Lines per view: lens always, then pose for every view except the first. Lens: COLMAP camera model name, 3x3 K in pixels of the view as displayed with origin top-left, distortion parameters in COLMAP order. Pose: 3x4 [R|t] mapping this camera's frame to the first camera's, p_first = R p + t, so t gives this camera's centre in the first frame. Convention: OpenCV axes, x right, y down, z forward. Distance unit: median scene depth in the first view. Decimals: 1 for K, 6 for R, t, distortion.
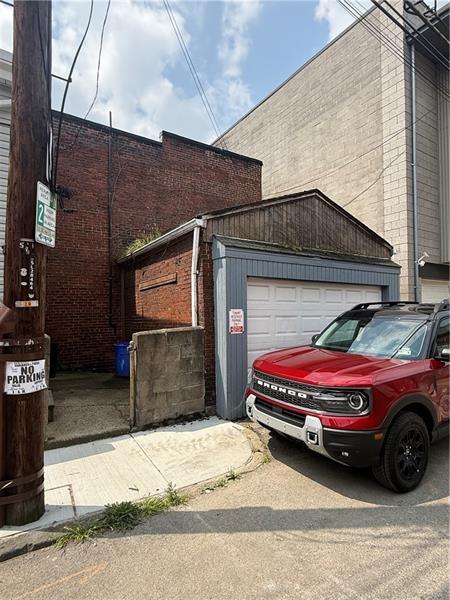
lens RADIAL K [[334.2, 0, 225.0], [0, 334.2, 300.0], [0, 0, 1]] dist [0.002181, 0.000504]
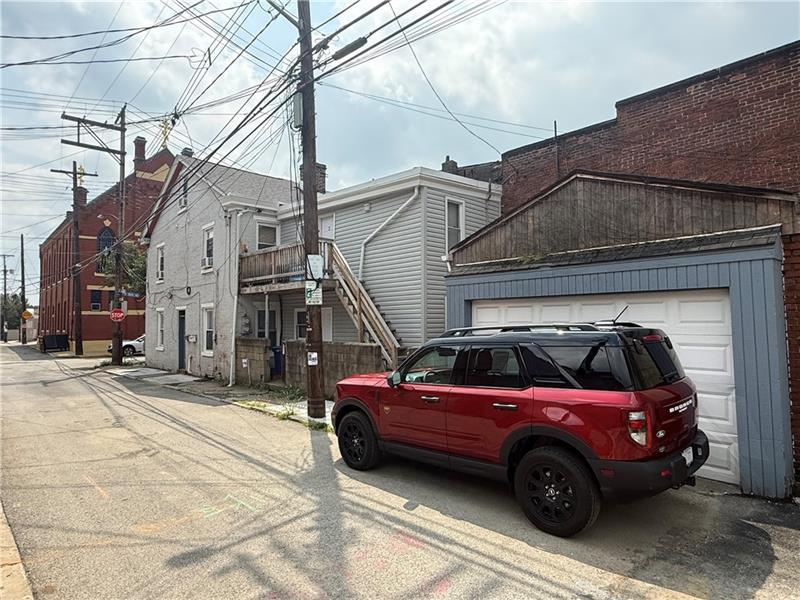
lens RADIAL K [[471.5, 0, 400.0], [0, 471.5, 300.0], [0, 0, 1]] dist [0.003383, 0.001558]
pose [[0.178375, -0.049223, -0.982731, 2.899253], [0.038600, 0.998329, -0.042998, -0.029488], [0.983205, -0.030264, 0.179977, 0.994648]]
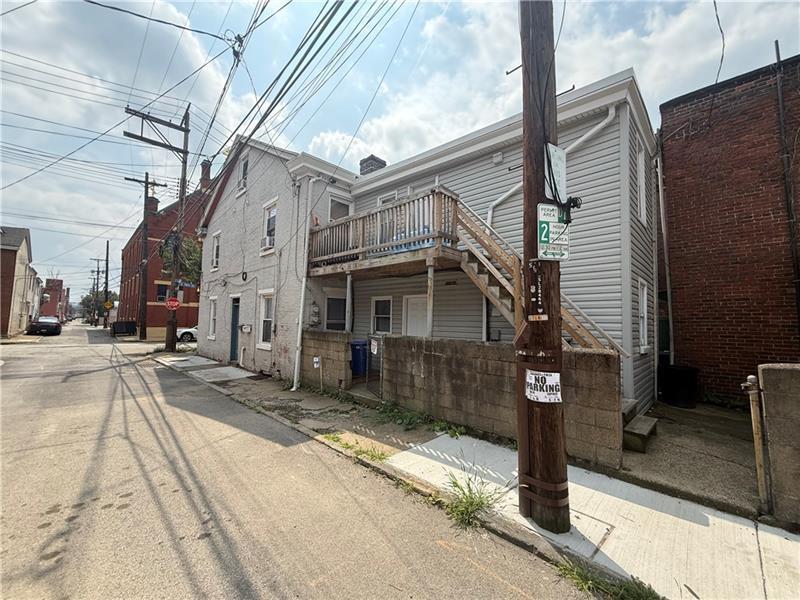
lens RADIAL K [[319.2, 0, 400.0], [0, 319.2, 300.0], [0, 0, 1]] dist [0.001464, 0.000194]
pose [[0.221184, -0.060383, -0.973361, 0.305797], [0.008957, 0.998165, -0.059886, 0.011112], [0.975191, 0.004527, 0.221319, 0.320931]]
